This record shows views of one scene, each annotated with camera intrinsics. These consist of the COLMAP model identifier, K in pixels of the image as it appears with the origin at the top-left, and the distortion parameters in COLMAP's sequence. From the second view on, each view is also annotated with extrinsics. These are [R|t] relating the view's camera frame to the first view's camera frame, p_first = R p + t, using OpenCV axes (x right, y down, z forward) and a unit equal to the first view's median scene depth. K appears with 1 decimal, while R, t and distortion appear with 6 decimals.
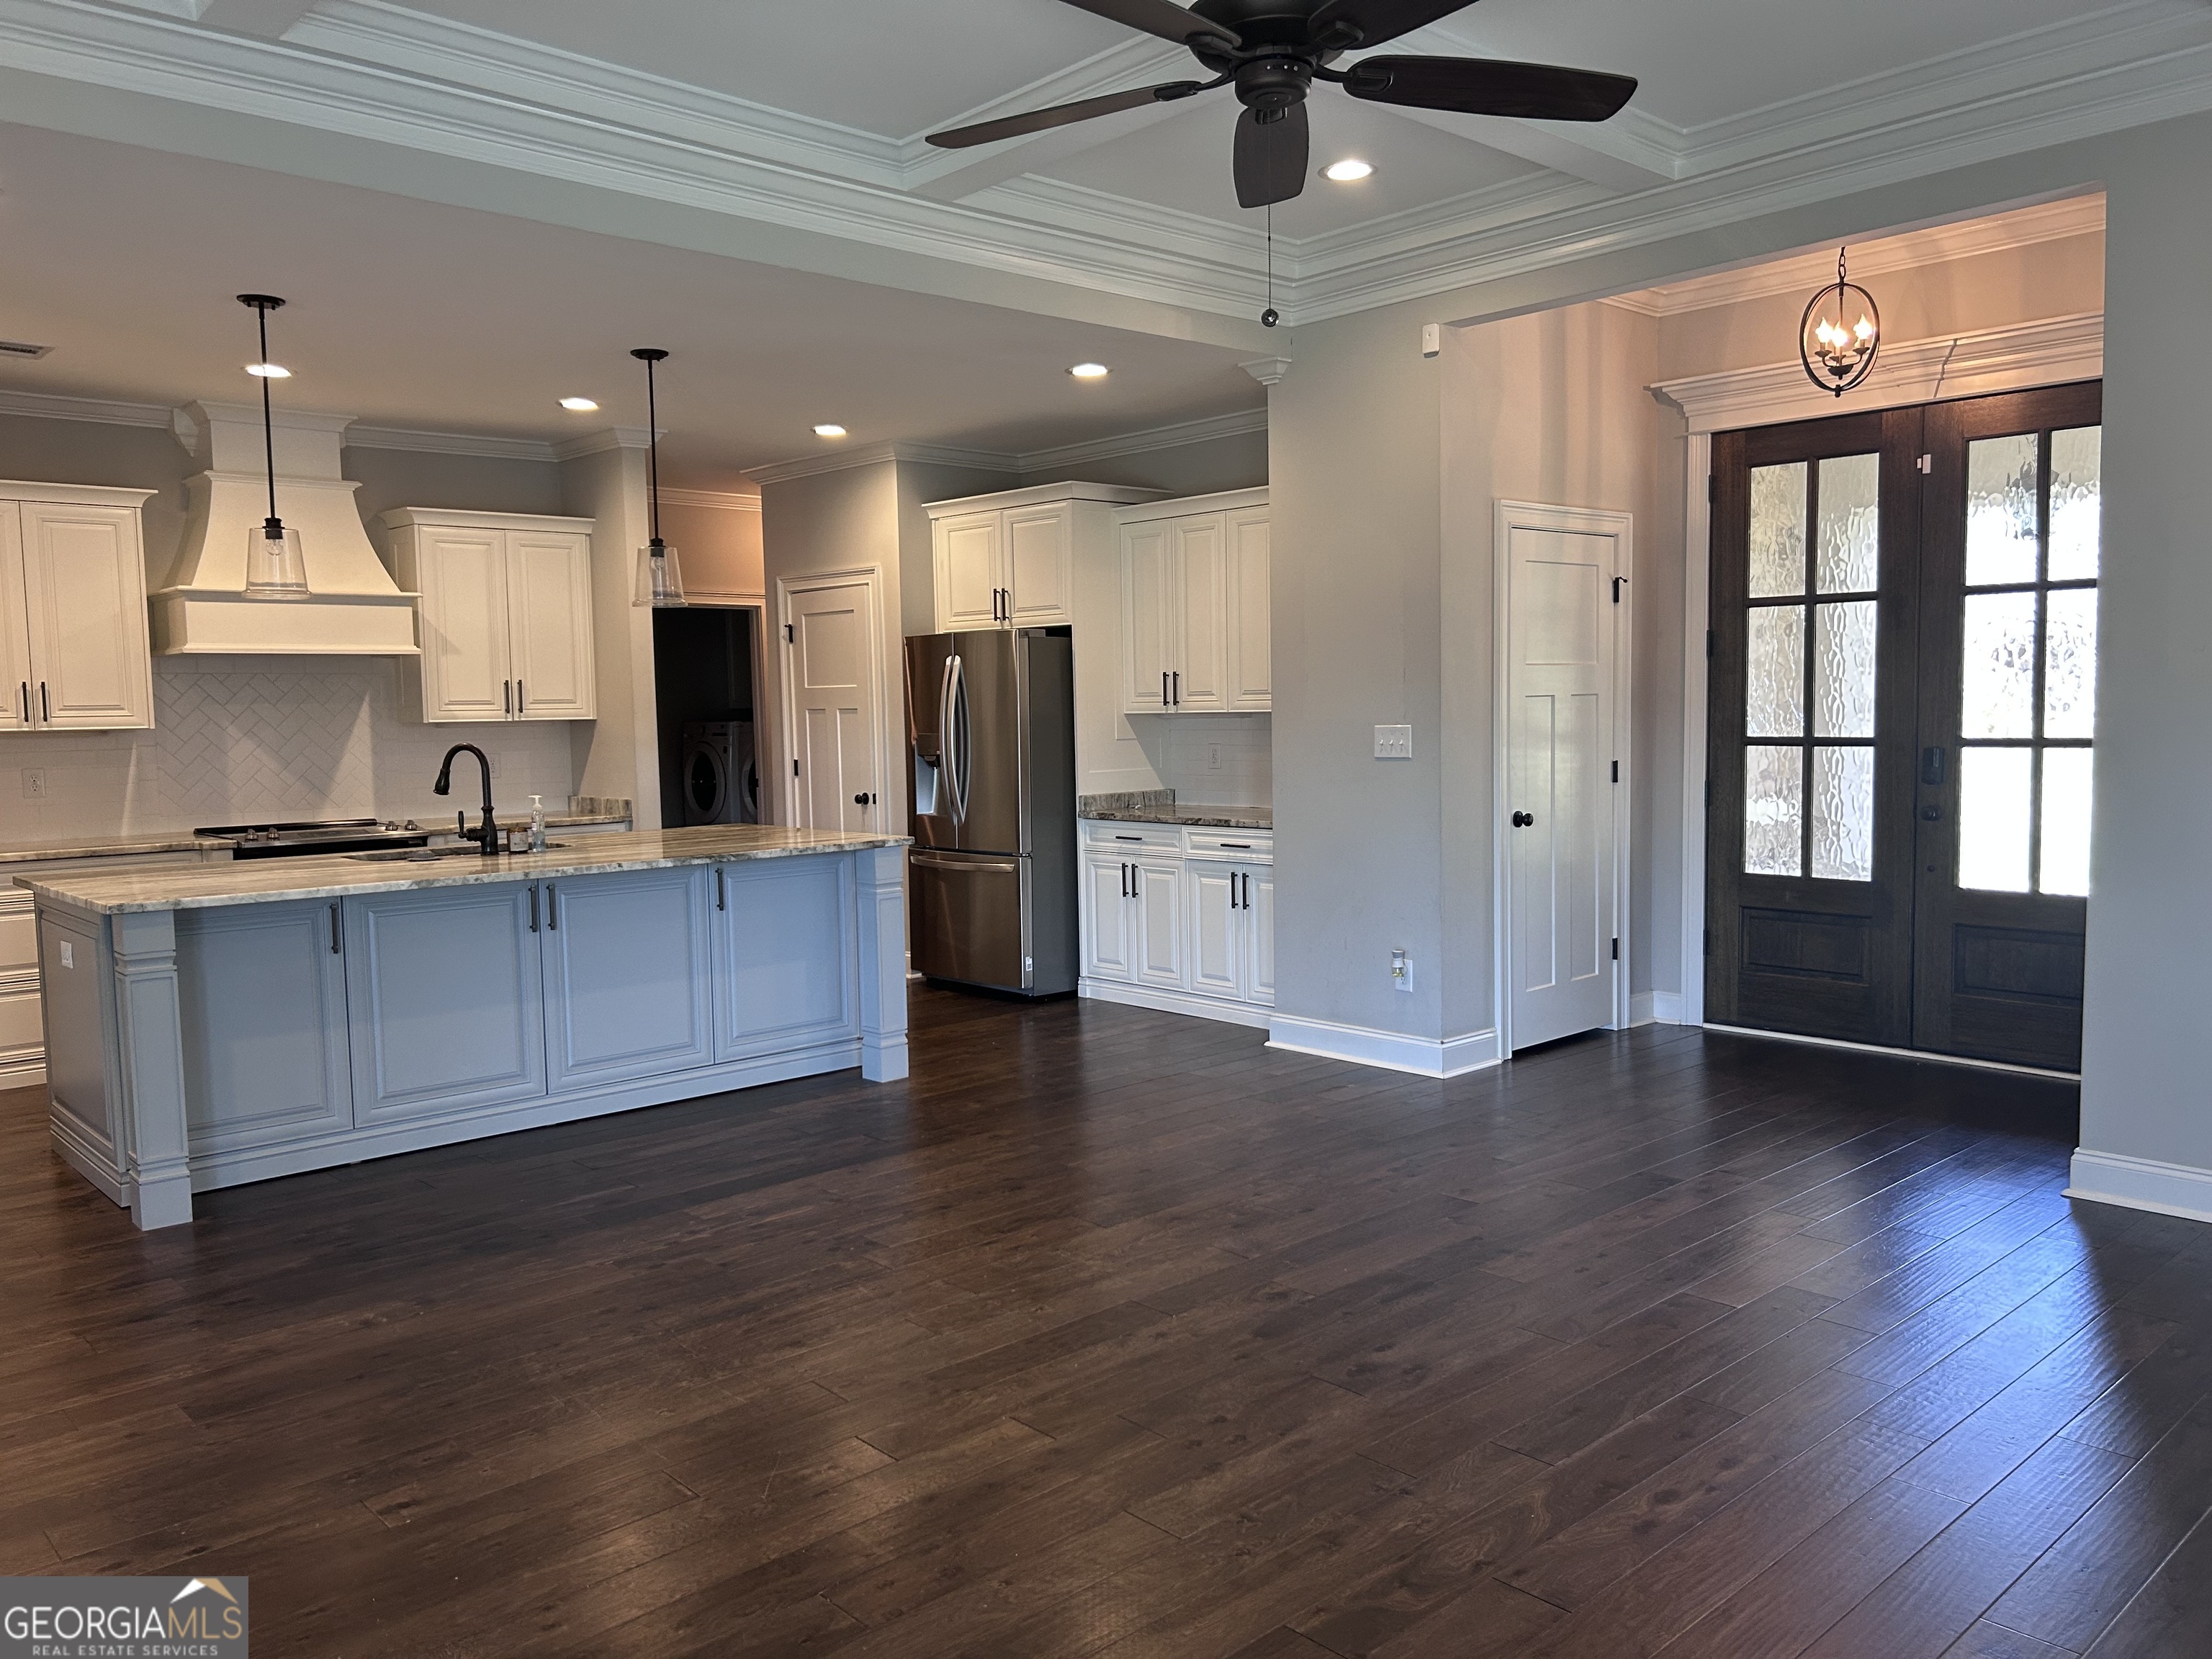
lens RADIAL K [[1670.2, 0, 1117.9], [0, 1670.2, 840.0], [0, 0, 1]] dist [0.061612, -0.050464]
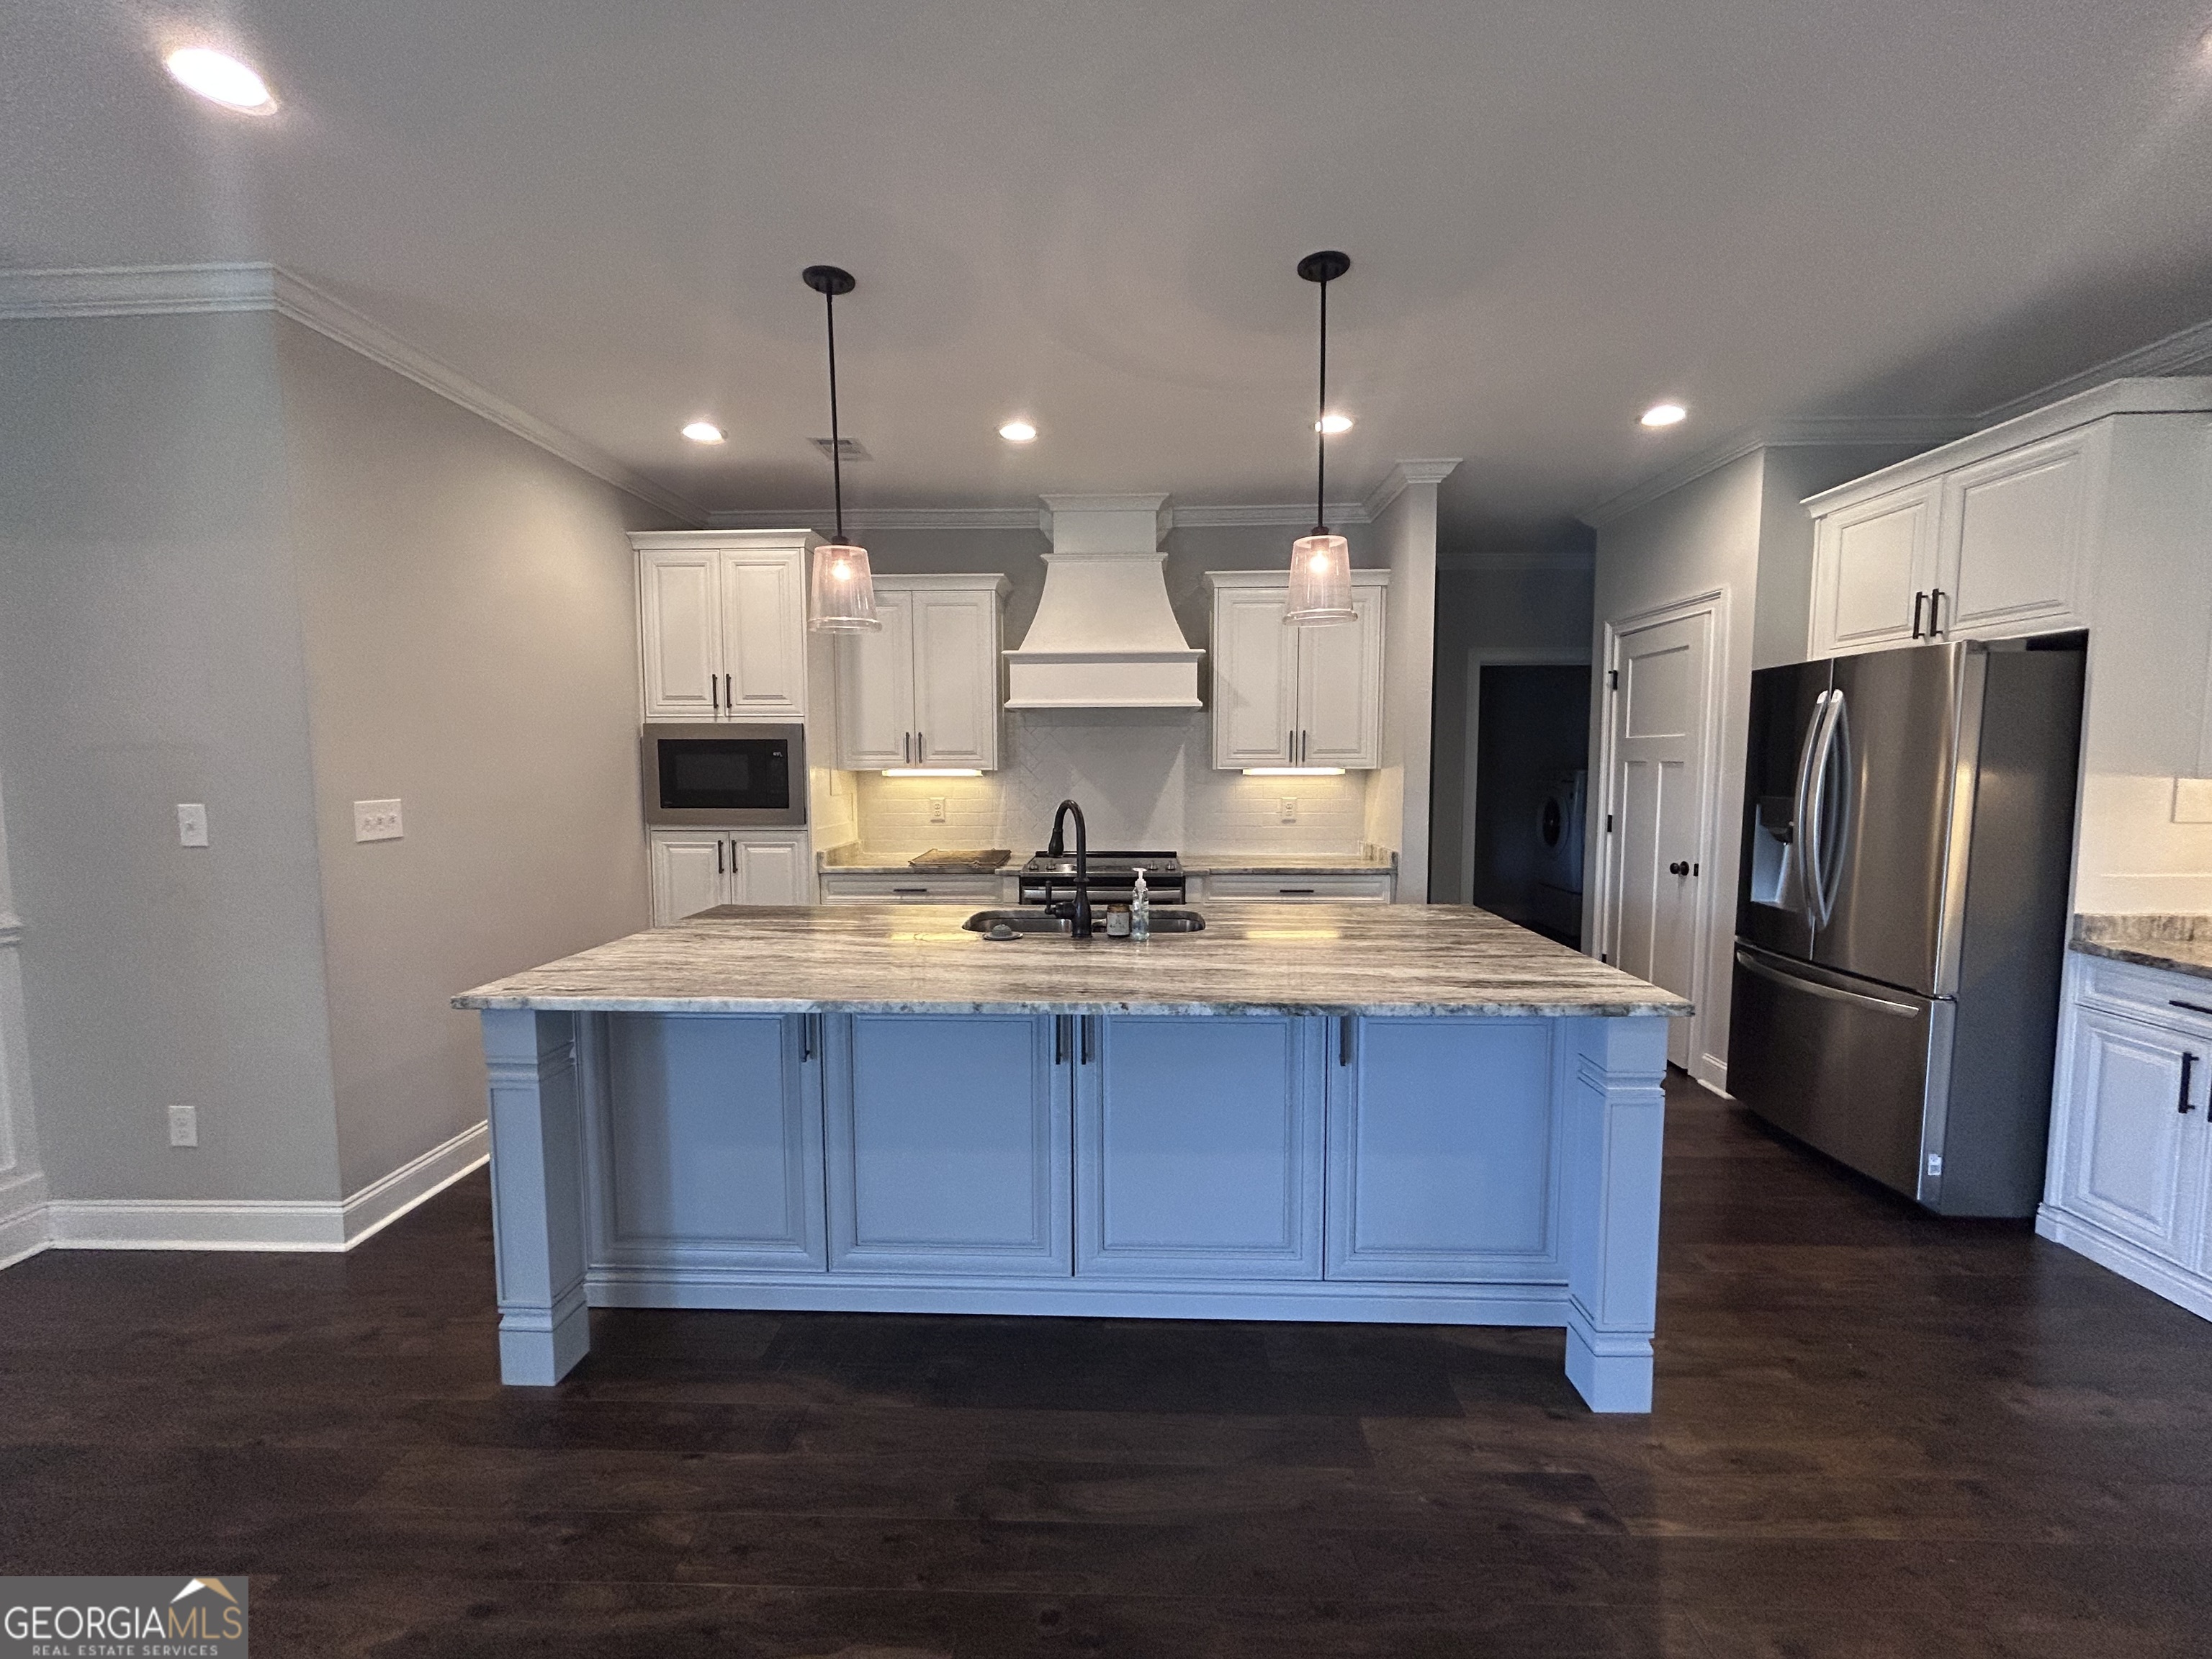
lens RADIAL K [[898.4, 0, 1108.1], [0, 898.4, 832.6], [0, 0, 1]] dist [0.001851, 0.000154]
pose [[0.709207, 0.073561, -0.701152, -0.044415], [-0.067404, 0.997061, 0.036428, -0.043686], [0.701771, 0.021426, 0.712081, 0.518855]]
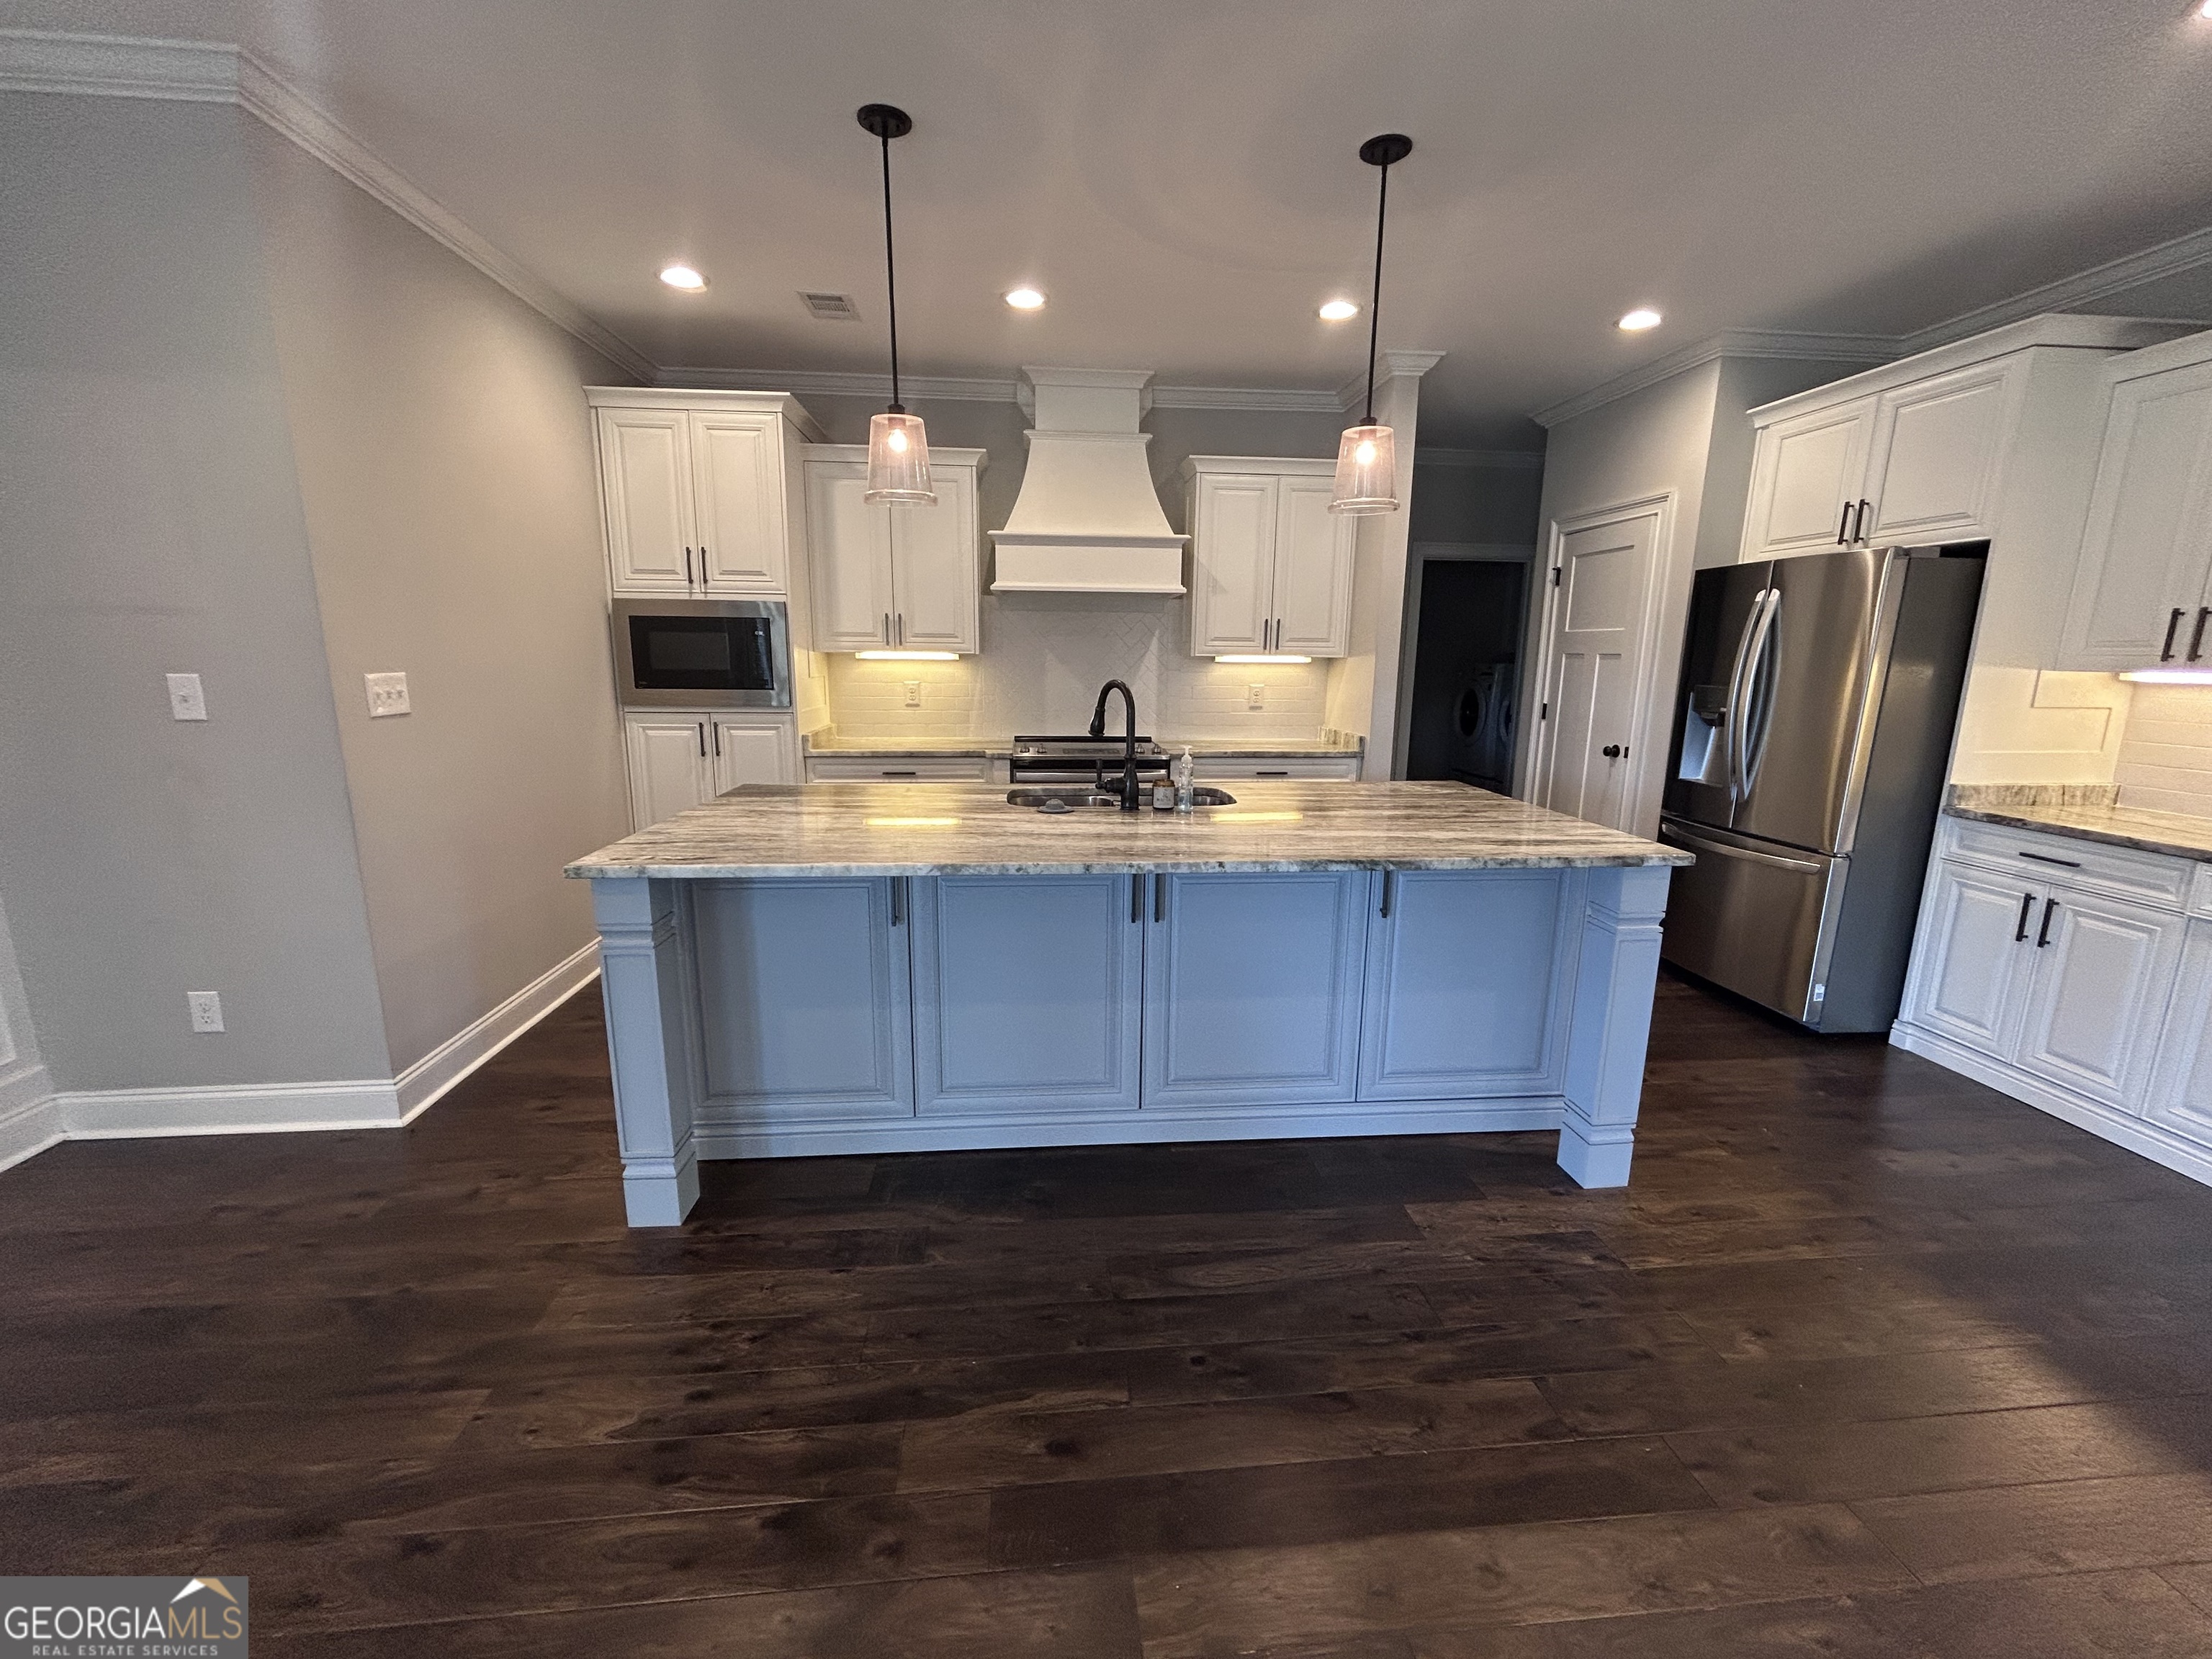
lens RADIAL K [[898.4, 0, 1107.6], [0, 898.4, 833.4], [0, 0, 1]] dist [0.001851, 0.000154]
pose [[0.790167, 0.148251, -0.594692, -0.076020], [-0.075428, 0.986451, 0.145690, -0.034410], [0.608233, -0.070263, 0.790643, 0.464218]]
